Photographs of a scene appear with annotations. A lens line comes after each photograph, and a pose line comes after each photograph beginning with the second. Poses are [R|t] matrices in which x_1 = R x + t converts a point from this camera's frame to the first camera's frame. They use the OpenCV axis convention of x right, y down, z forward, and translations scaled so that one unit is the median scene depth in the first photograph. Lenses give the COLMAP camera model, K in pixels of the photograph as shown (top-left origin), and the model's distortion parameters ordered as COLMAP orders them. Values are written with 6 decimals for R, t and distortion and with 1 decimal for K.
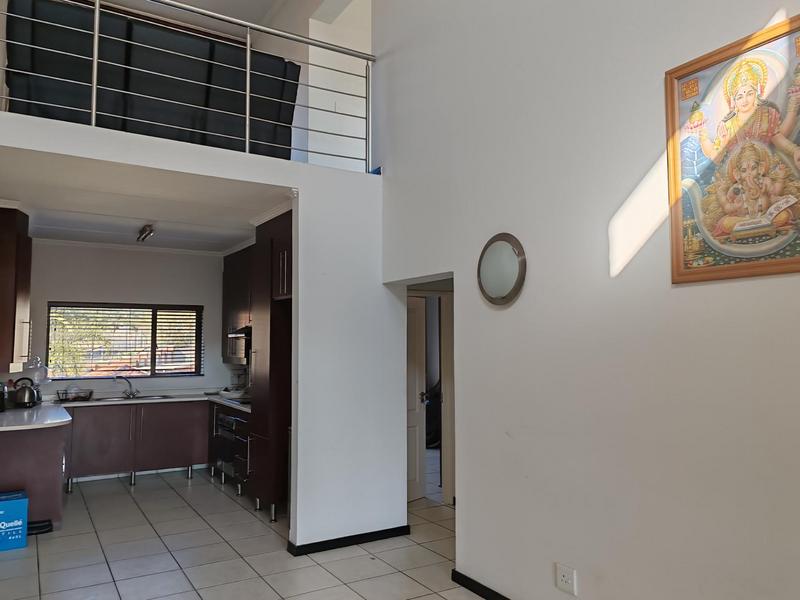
lens RADIAL K [[600.2, 0, 400.0], [0, 600.2, 300.0], [0, 0, 1]] dist [0.015667, -0.004382]
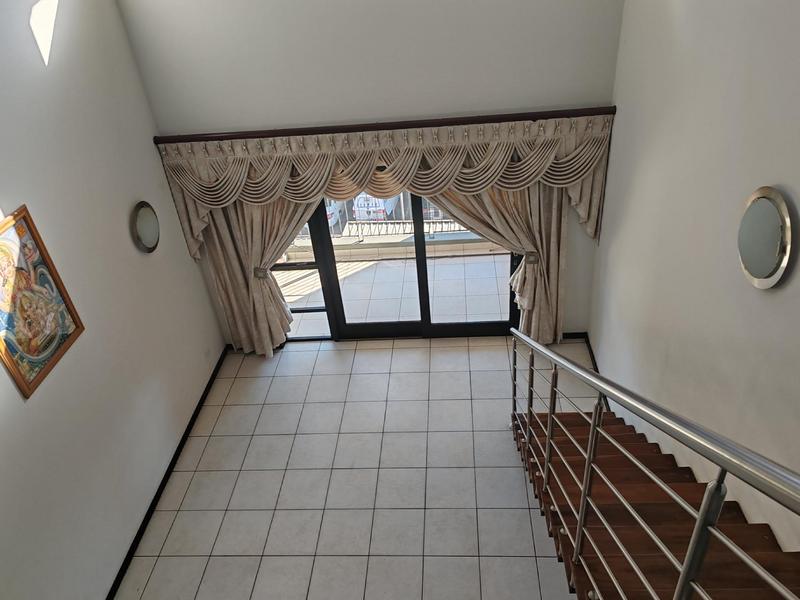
lens RADIAL K [[600.2, 0, 400.0], [0, 600.2, 300.0], [0, 0, 1]] dist [0.015667, -0.004382]
pose [[-0.815653, -0.263174, 0.515219, -0.978770], [0.046331, 0.857973, 0.511601, -0.972460], [-0.576684, 0.441159, -0.687615, 1.489262]]
